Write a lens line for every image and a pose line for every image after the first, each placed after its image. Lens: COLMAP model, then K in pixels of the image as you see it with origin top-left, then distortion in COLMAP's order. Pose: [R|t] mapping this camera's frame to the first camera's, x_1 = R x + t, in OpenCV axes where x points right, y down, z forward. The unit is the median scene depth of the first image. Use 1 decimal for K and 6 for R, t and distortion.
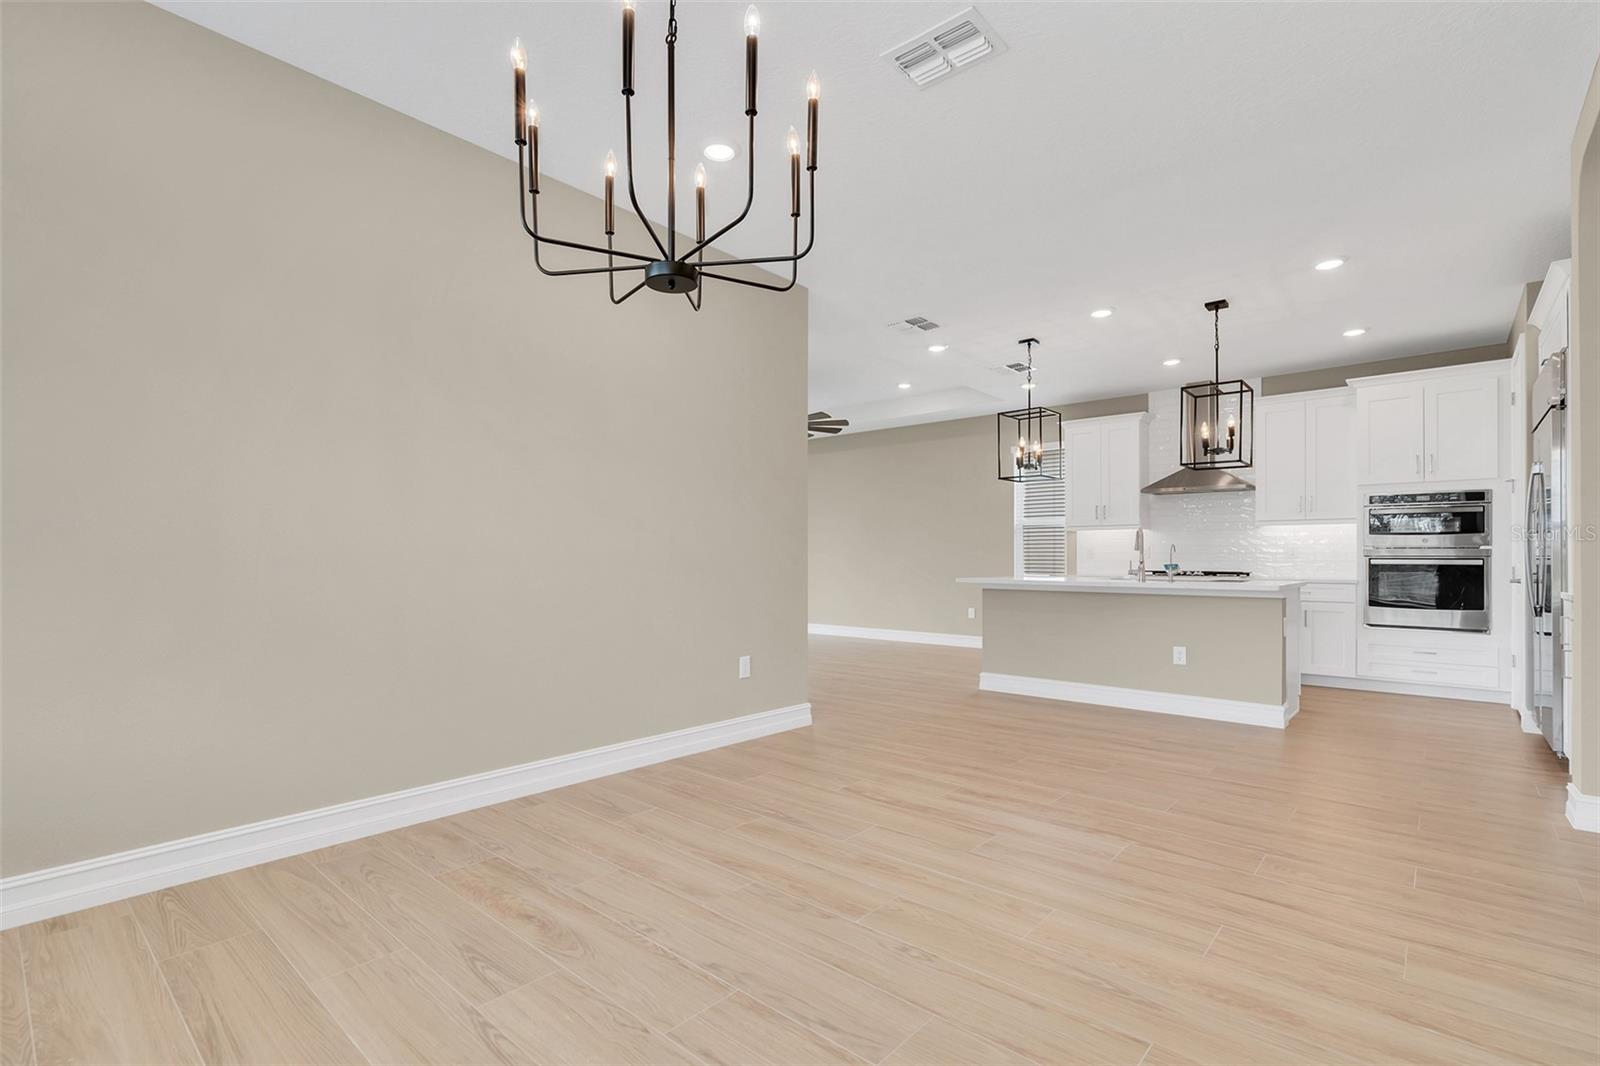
lens RADIAL K [[755.4, 0, 804.3], [0, 755.4, 546.8], [0, 0, 1]] dist [-0.010073, 0.003704]
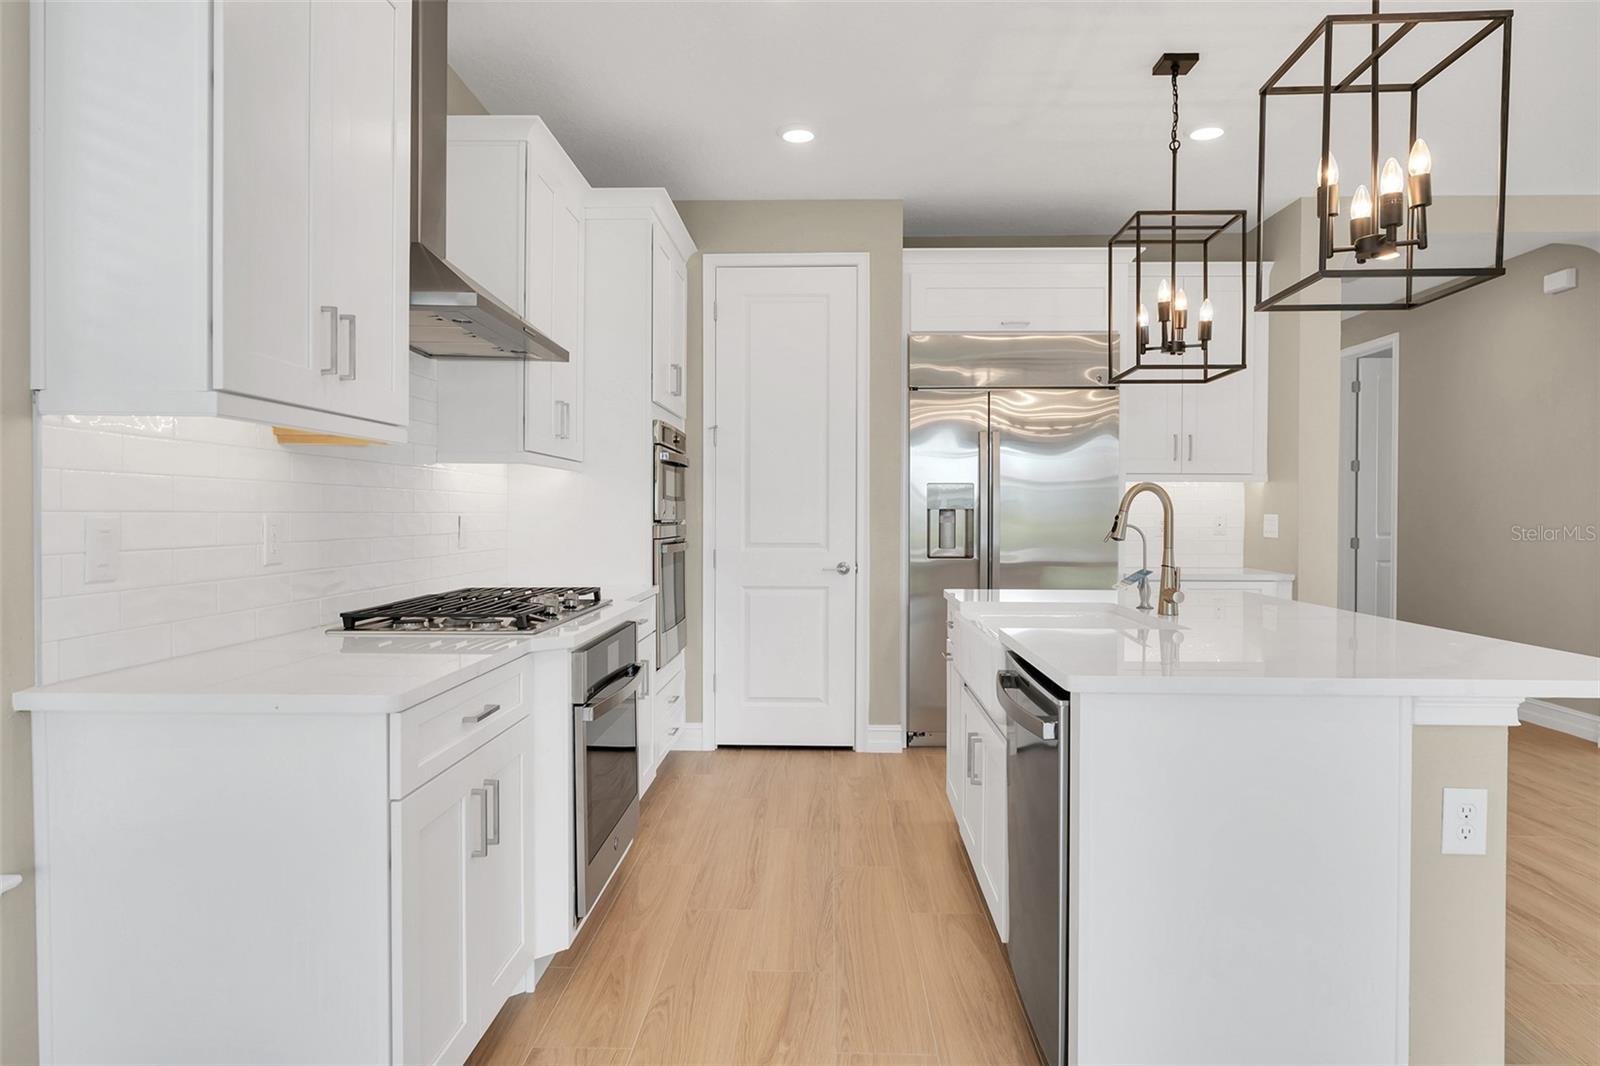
lens RADIAL K [[1013.0, 0, 800.8], [0, 1013.0, 526.8], [0, 0, 1]] dist [0.009163, -0.005028]
pose [[-0.624518, -0.015996, 0.780847, 0.135391], [-0.018447, 0.999813, 0.005727, -0.002014], [-0.780793, -0.010827, -0.624696, 1.414246]]
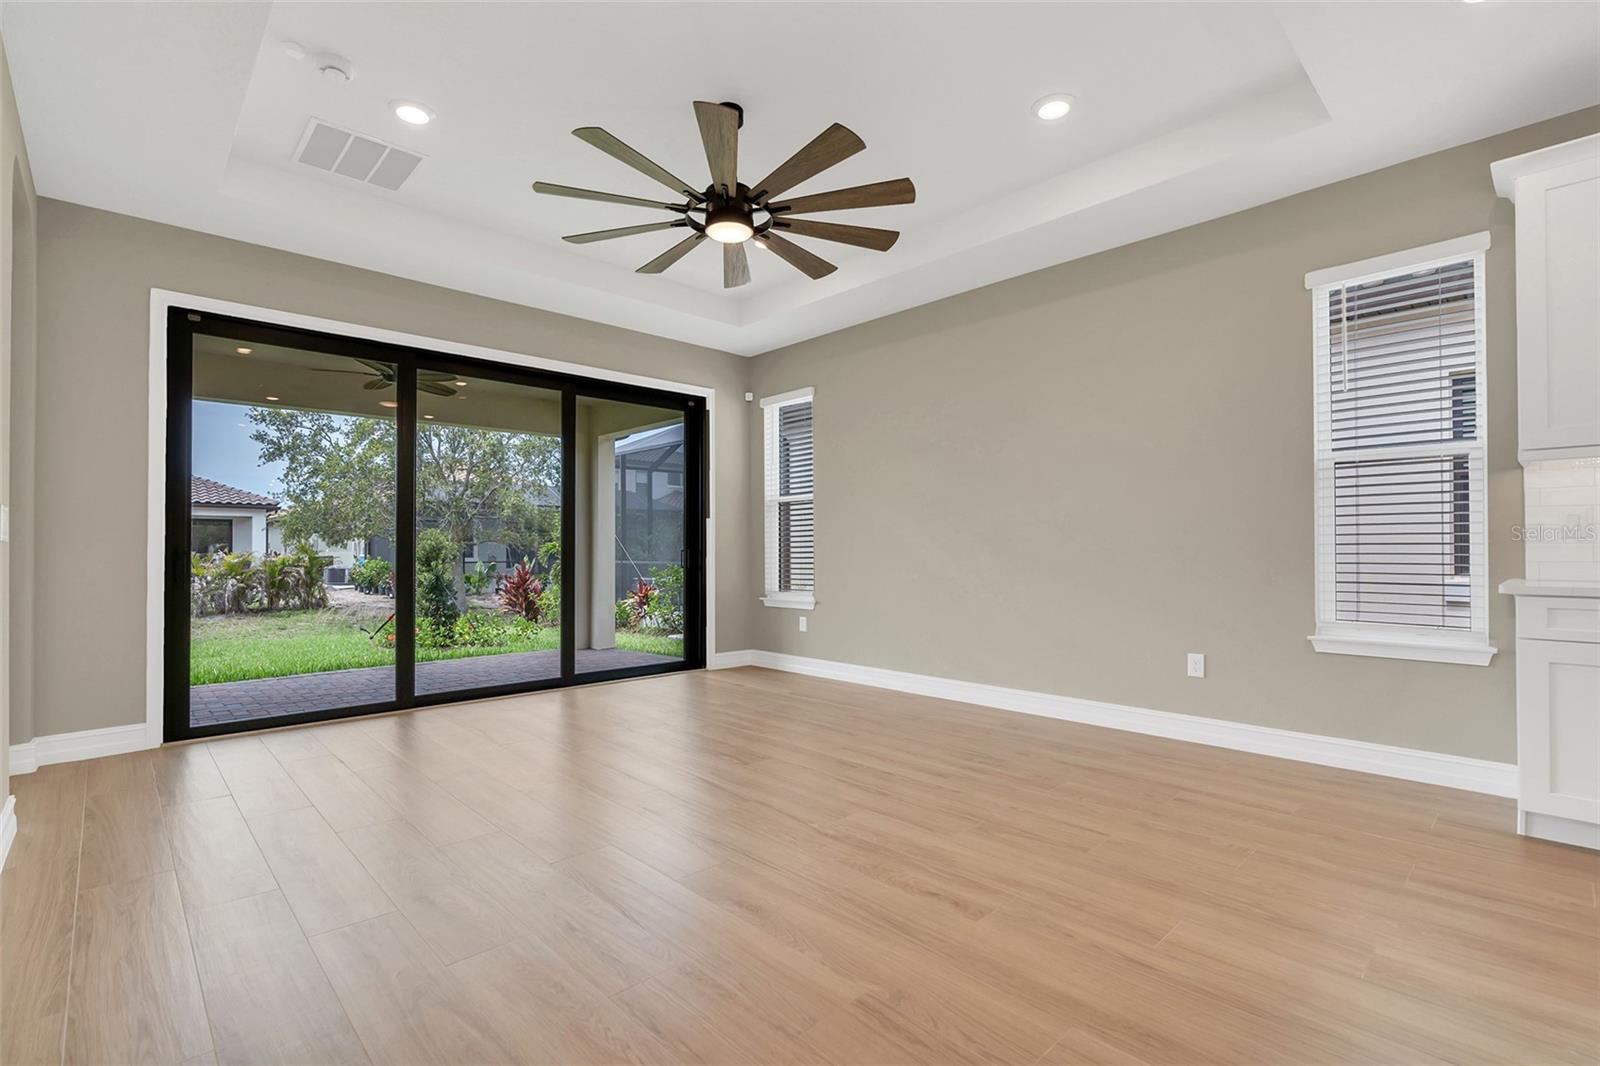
lens RADIAL K [[728.7, 0, 799.1], [0, 728.7, 544.5], [0, 0, 1]] dist [-0.011814, 0.003955]
pose [[0.994663, -0.007190, -0.102923, 0.048104], [0.008486, 0.999890, 0.012160, 0.014659], [0.102824, -0.012968, 0.994615, 0.838988]]
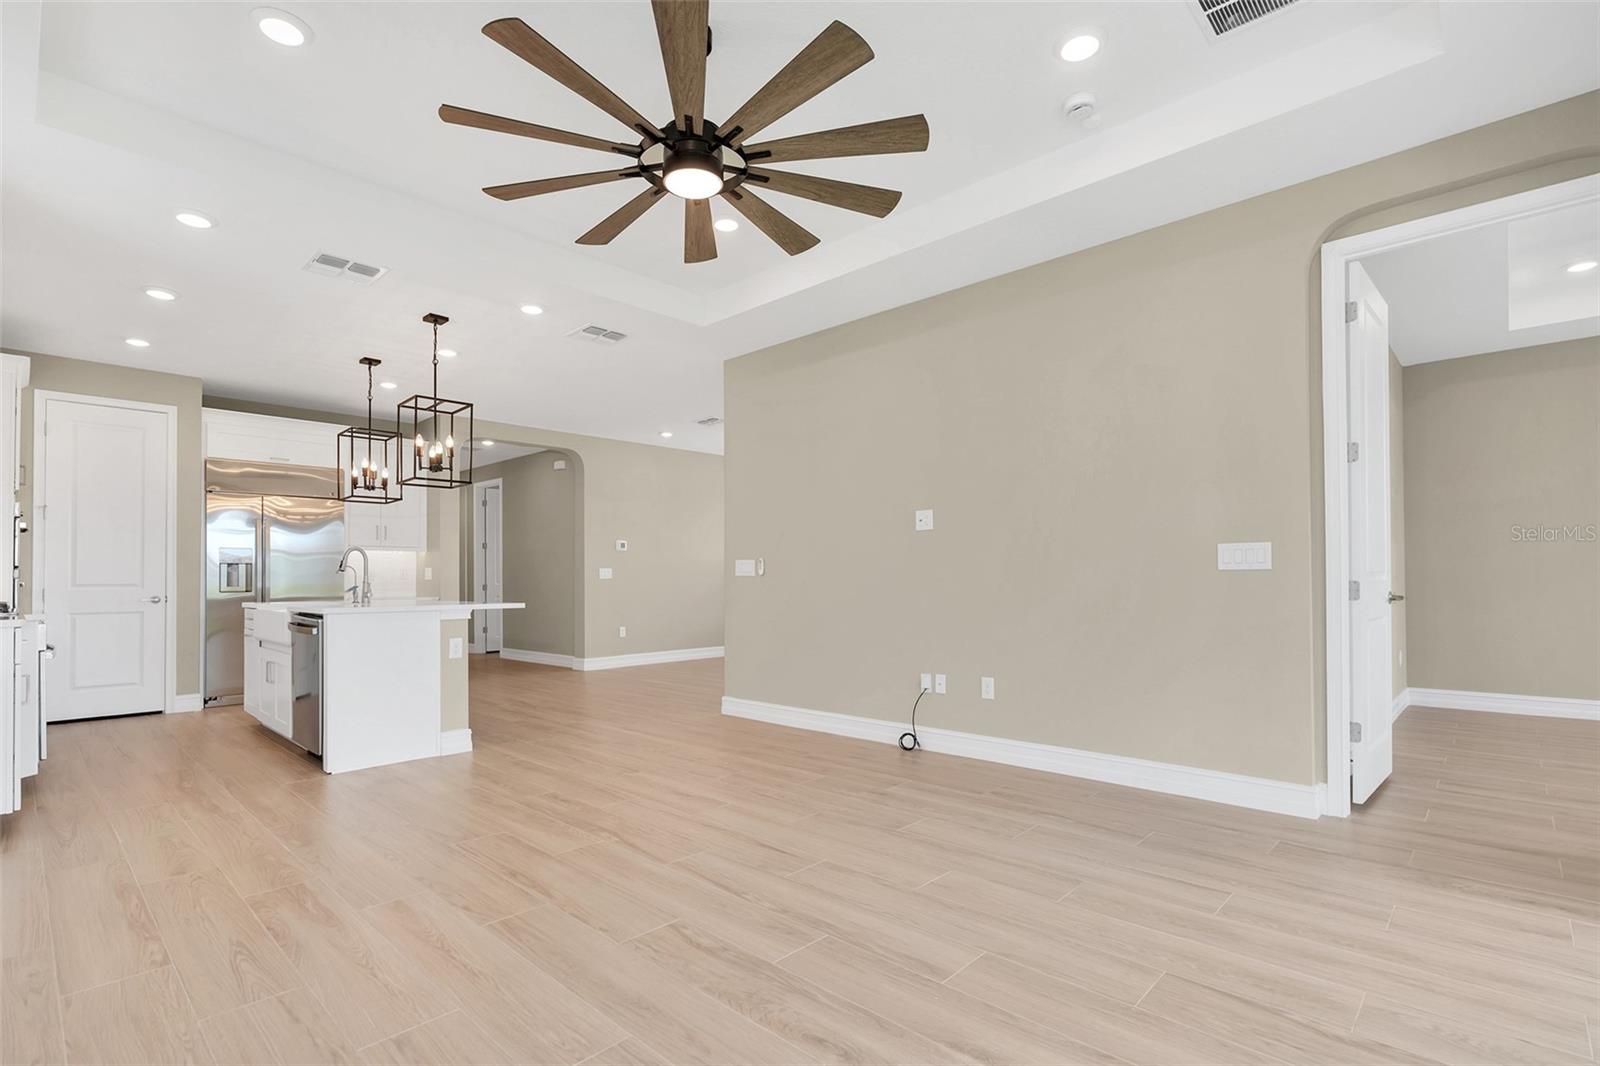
lens RADIAL K [[755.4, 0, 783.4], [0, 755.4, 569.2], [0, 0, 1]] dist [-0.010073, 0.003704]
pose [[-0.997611, 0.004394, 0.068942, -0.142512], [0.002194, 0.999487, -0.031956, 0.031346], [-0.069047, -0.031729, -0.997109, 1.815616]]
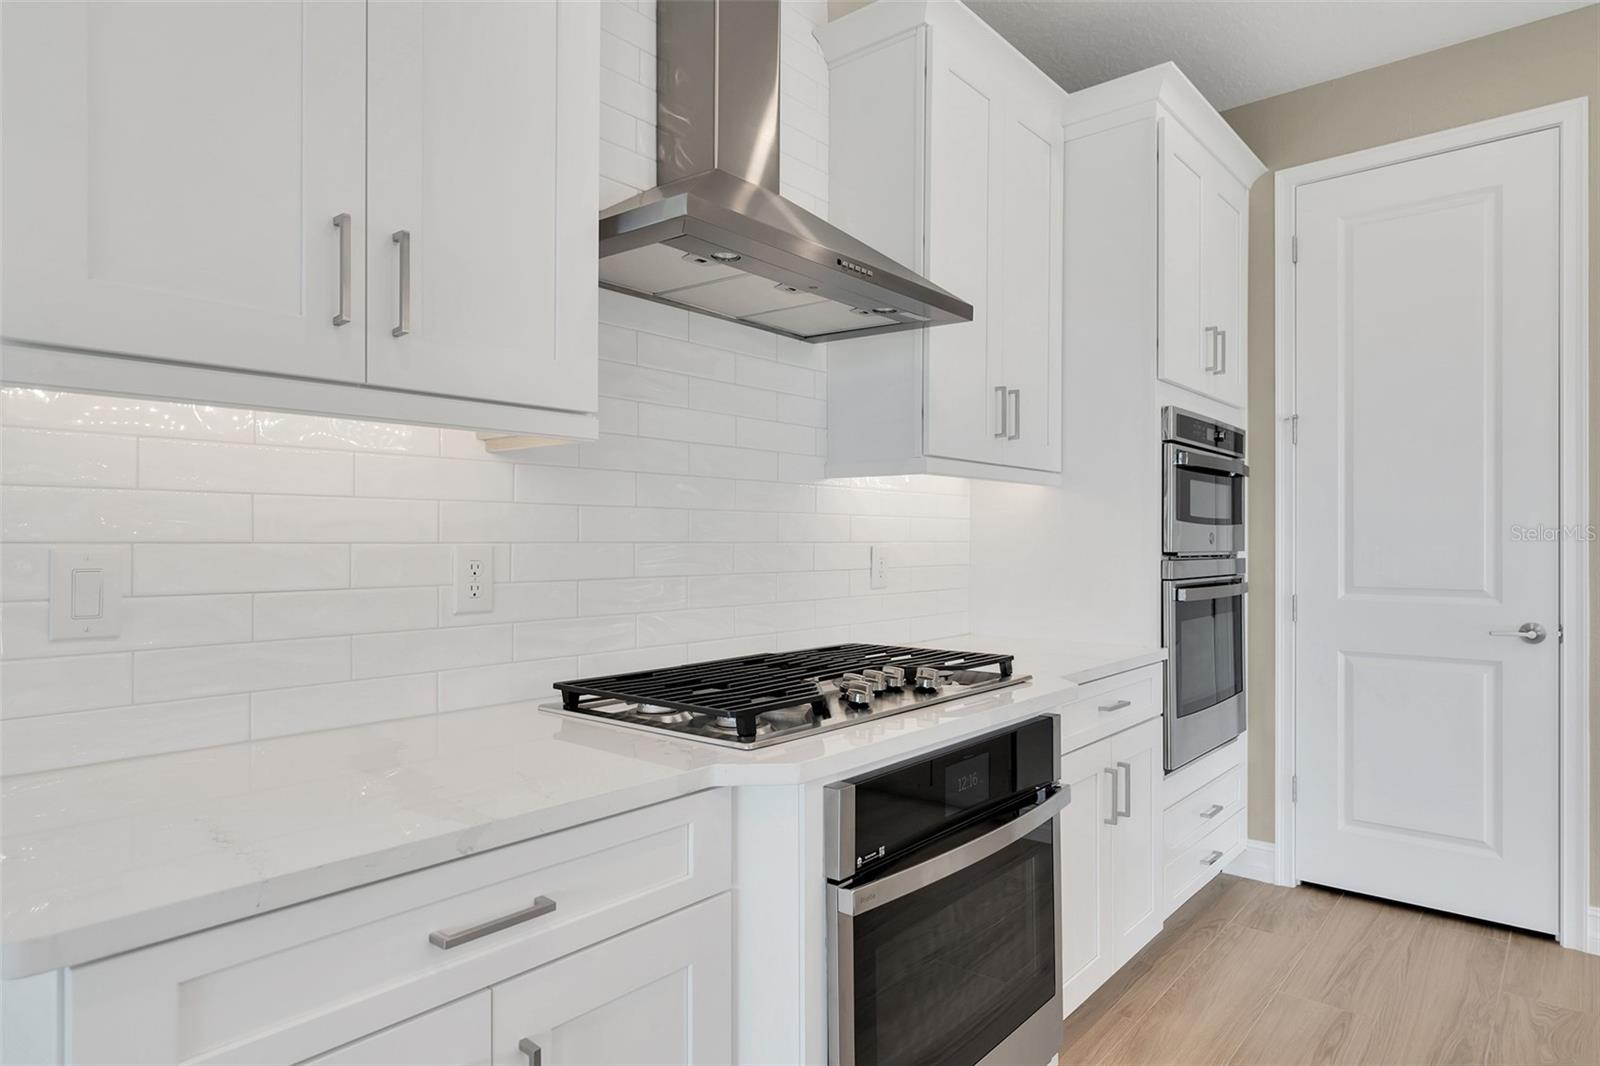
lens RADIAL K [[927.5, 0, 794.9], [0, 927.5, 541.5], [0, 0, 1]] dist [-0.003403, 0.002142]
pose [[0.002488, -0.003842, 0.999990, 0.313102], [-0.016940, 0.999849, 0.003884, -0.004775], [-0.999853, -0.016950, 0.002422, 1.221607]]
